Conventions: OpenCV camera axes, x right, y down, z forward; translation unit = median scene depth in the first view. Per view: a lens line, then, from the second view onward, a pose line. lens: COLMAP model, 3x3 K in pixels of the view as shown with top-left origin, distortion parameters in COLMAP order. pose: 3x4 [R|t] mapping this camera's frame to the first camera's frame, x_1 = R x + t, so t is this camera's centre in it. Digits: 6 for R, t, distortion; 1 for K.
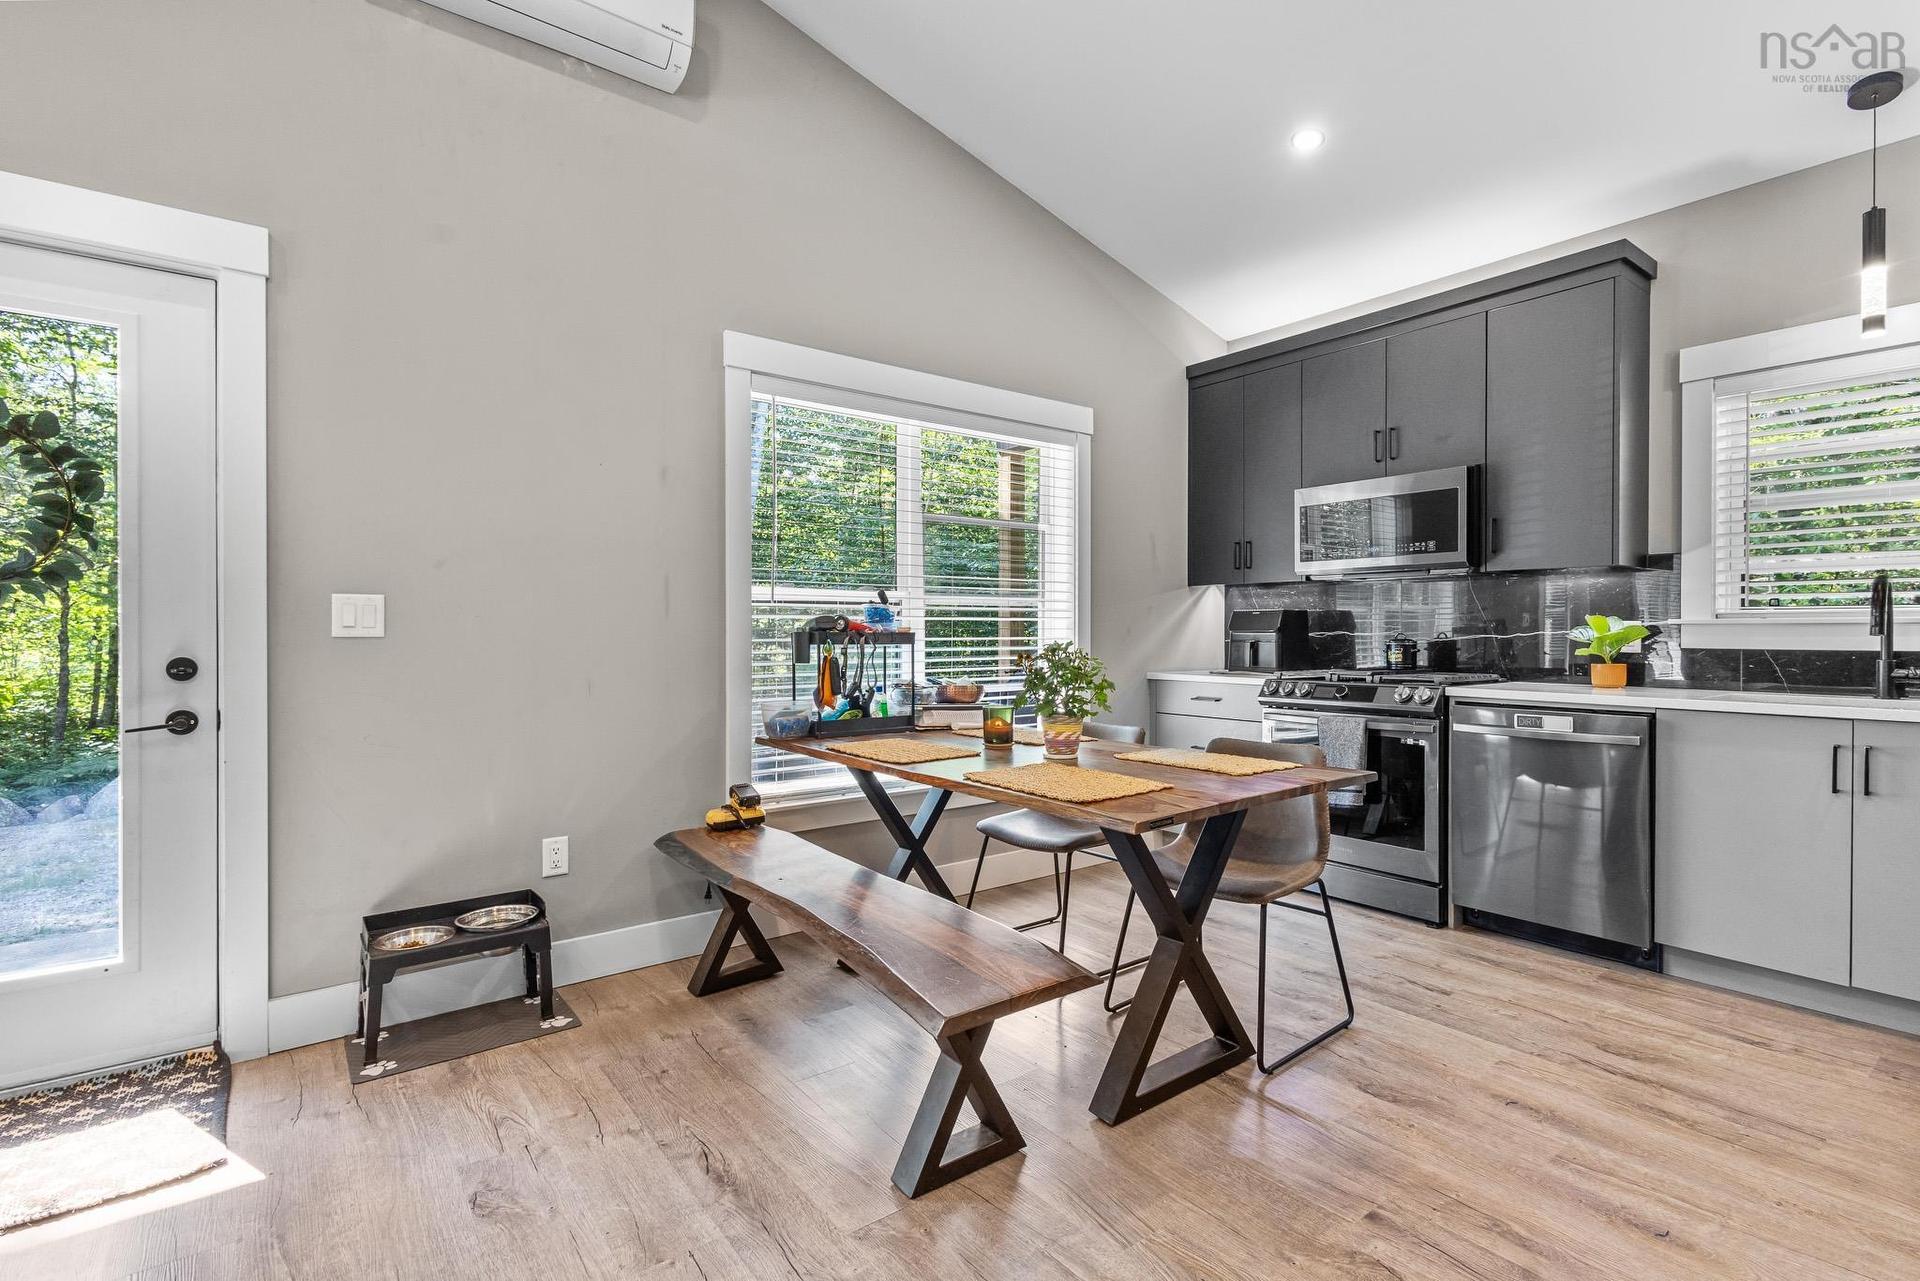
lens RADIAL K [[891.8, 0, 961.7], [0, 891.8, 629.3], [0, 0, 1]] dist [0.009841, -0.001324]
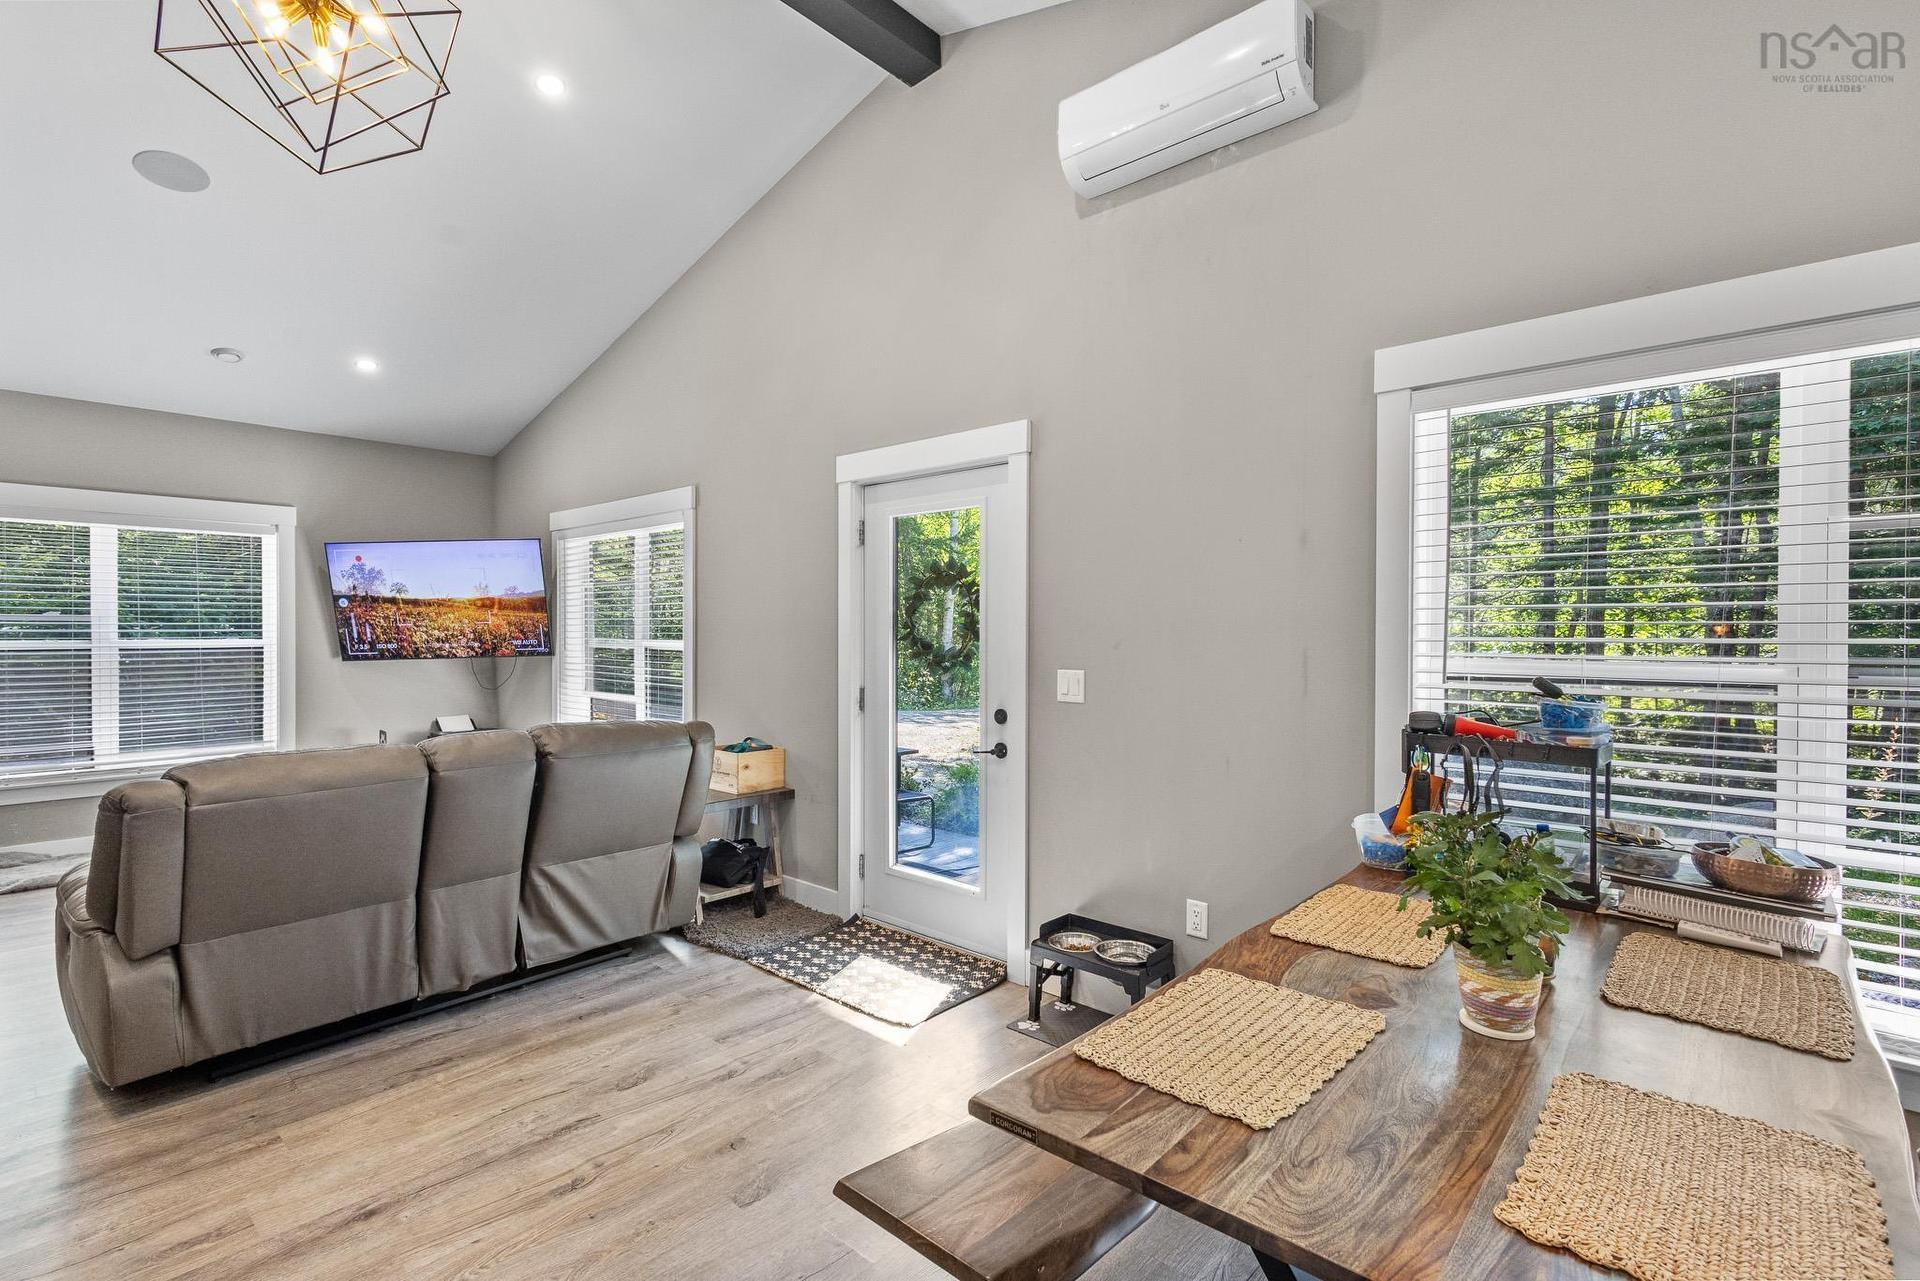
lens RADIAL K [[891.8, 0, 958.0], [0, 891.8, 638.3], [0, 0, 1]] dist [0.009841, -0.001324]
pose [[0.181966, 0.007492, -0.983276, 0.628021], [-0.004800, 0.999966, 0.006731, -0.099345], [0.983293, 0.003495, 0.181996, 0.627632]]
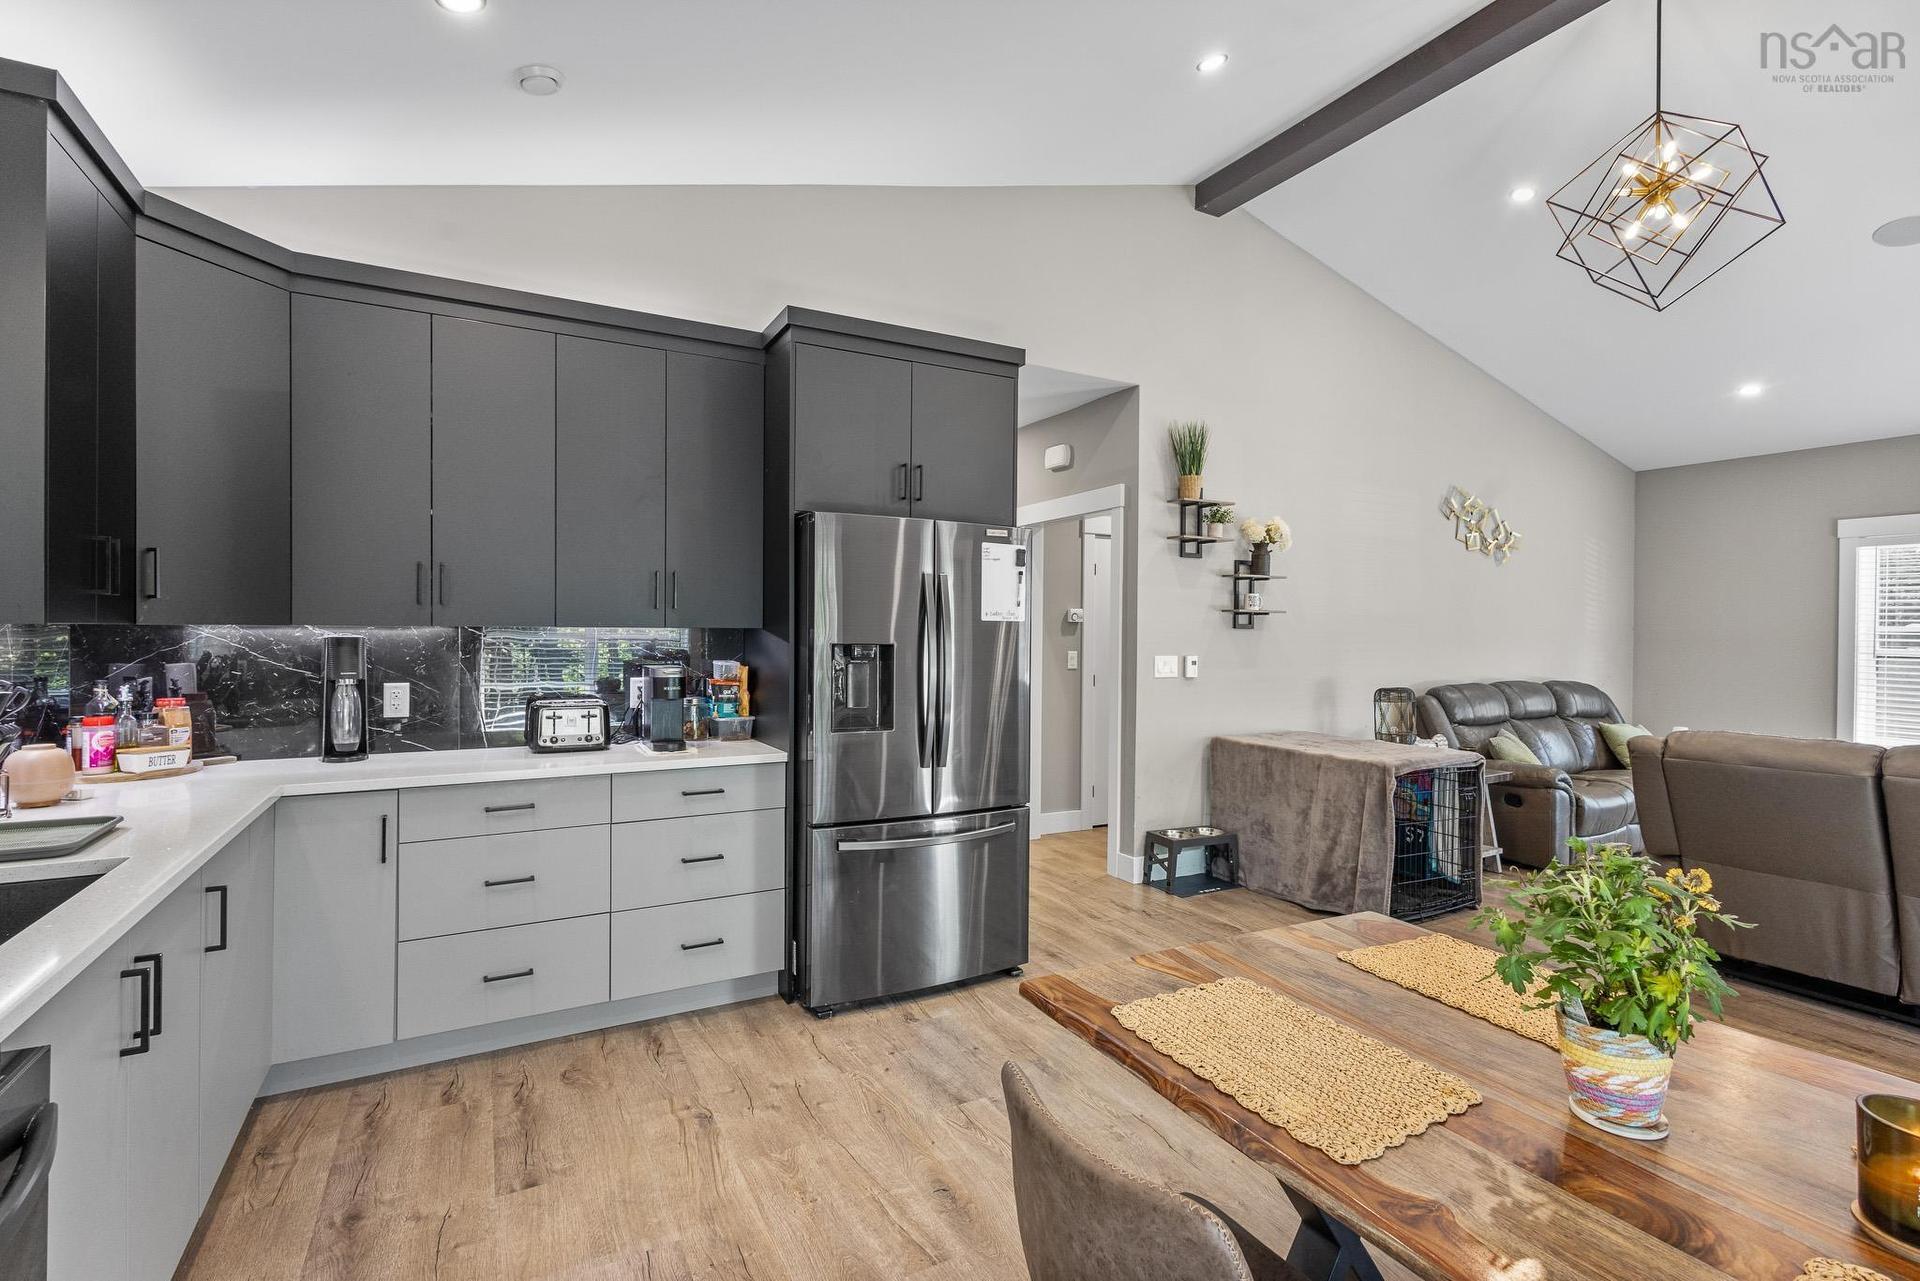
lens RADIAL K [[891.8, 0, 955.8], [0, 891.8, 639.4], [0, 0, 1]] dist [0.009841, -0.001324]
pose [[-0.988755, -0.010580, 0.149168, 0.371528], [-0.009179, 0.999907, 0.010073, -0.094748], [-0.149261, 0.008591, -0.988761, 1.694559]]
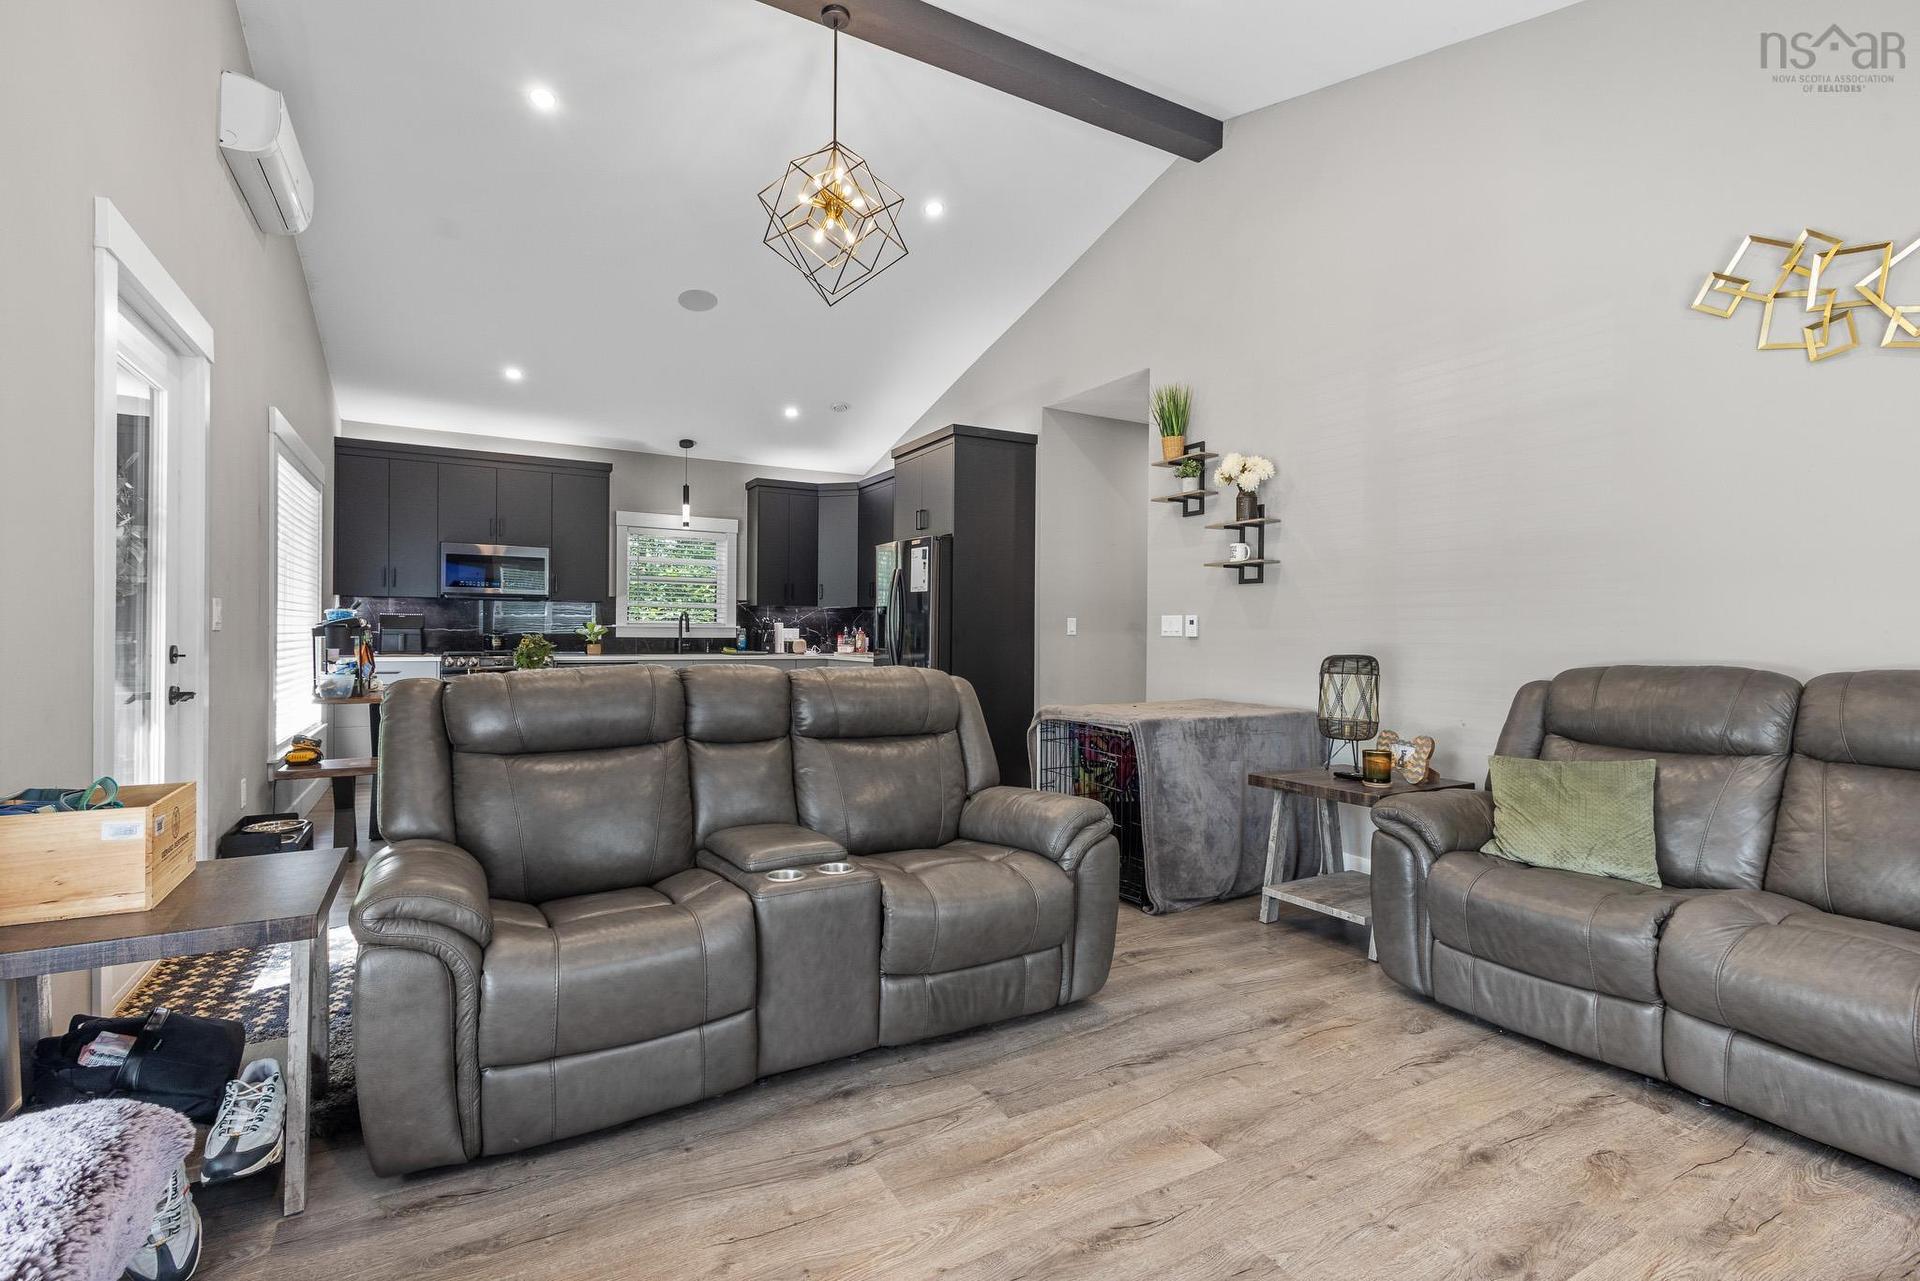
lens RADIAL K [[891.8, 0, 957.3], [0, 891.8, 631.9], [0, 0, 1]] dist [0.009841, -0.001324]
pose [[0.137650, 0.003336, 0.990475, -1.901500], [-0.011006, 0.999938, -0.001838, 0.000812], [-0.990420, -0.010648, 0.137679, -0.290895]]
